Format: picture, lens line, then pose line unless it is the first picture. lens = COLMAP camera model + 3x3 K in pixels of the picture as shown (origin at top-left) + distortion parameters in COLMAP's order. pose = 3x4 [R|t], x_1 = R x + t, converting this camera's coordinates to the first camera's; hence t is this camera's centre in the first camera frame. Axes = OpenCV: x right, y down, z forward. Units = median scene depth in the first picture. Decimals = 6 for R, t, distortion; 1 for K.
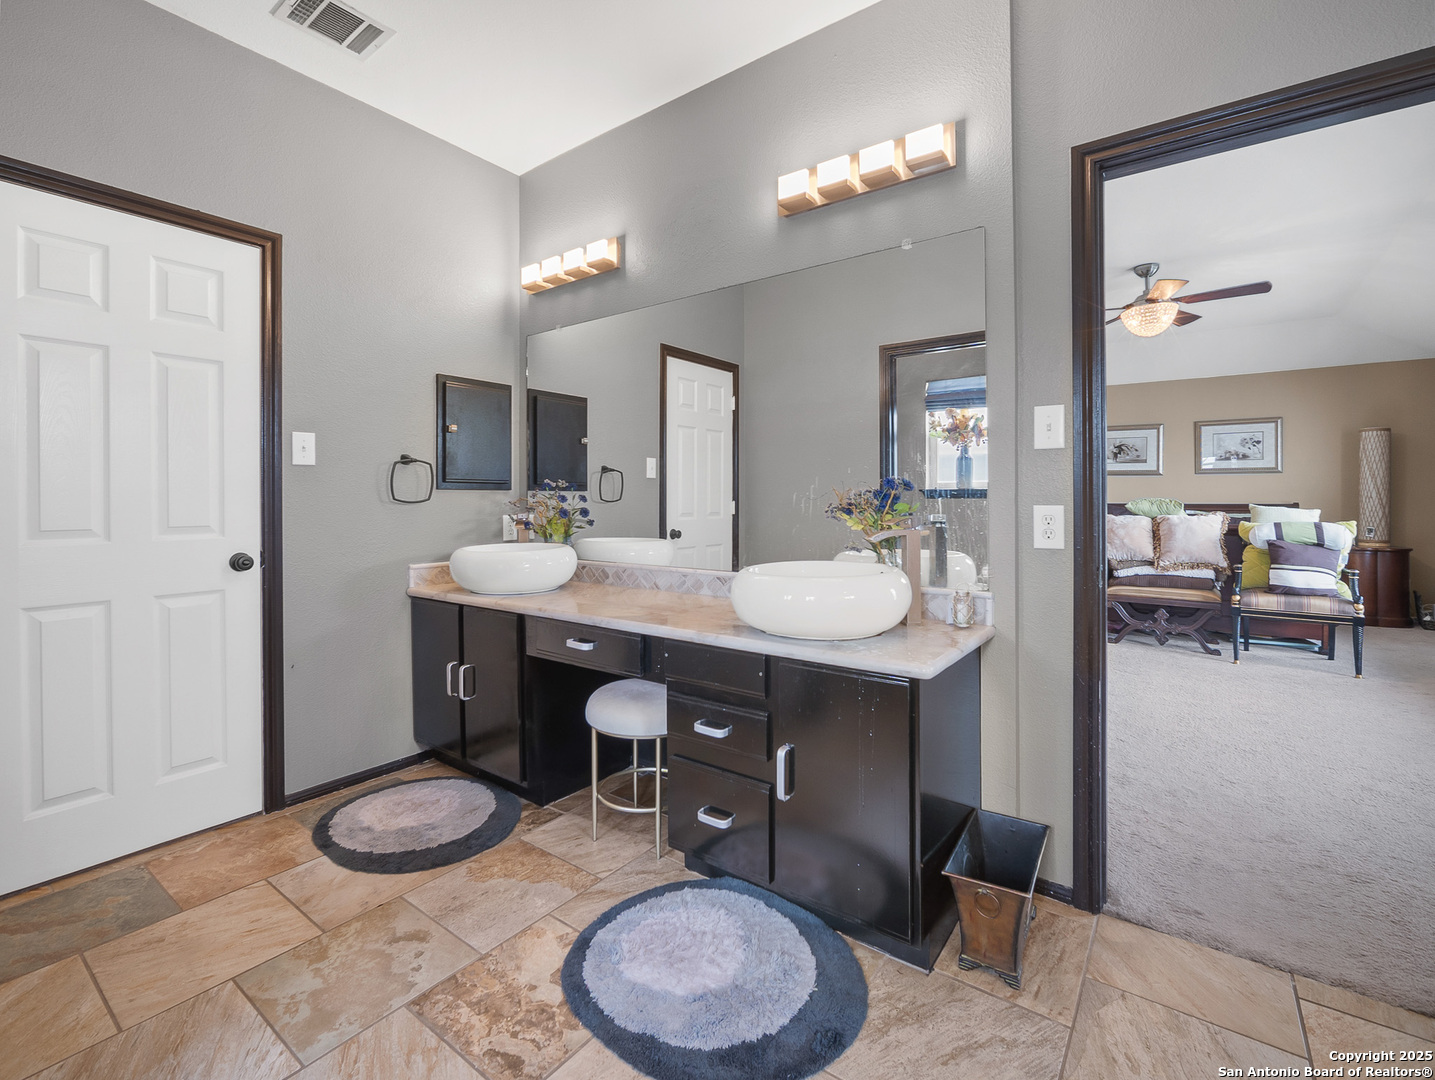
lens RADIAL K [[652.5, 0, 741.6], [0, 652.5, 503.1], [0, 0, 1]] dist [-0.012743, 0.001488]
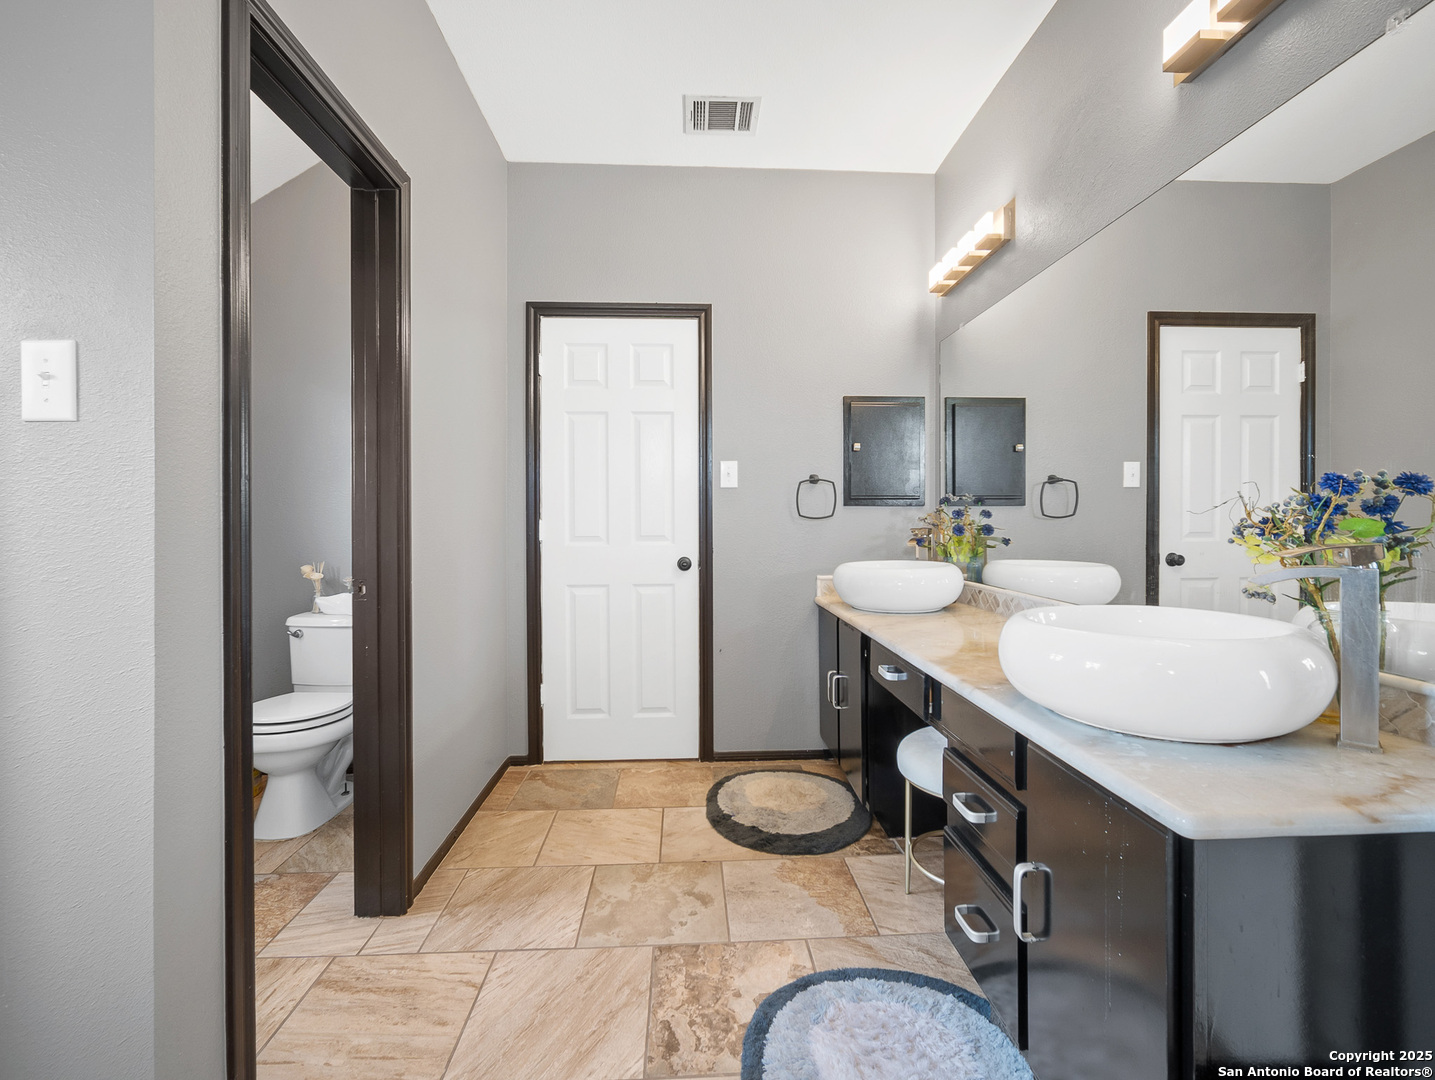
lens RADIAL K [[652.5, 0, 720.8], [0, 652.5, 528.1], [0, 0, 1]] dist [-0.012743, 0.001488]
pose [[0.626071, 0.009930, -0.779703, 0.297724], [-0.000853, 0.999927, 0.012049, 0.002856], [0.779766, -0.006878, 0.626034, 0.231876]]
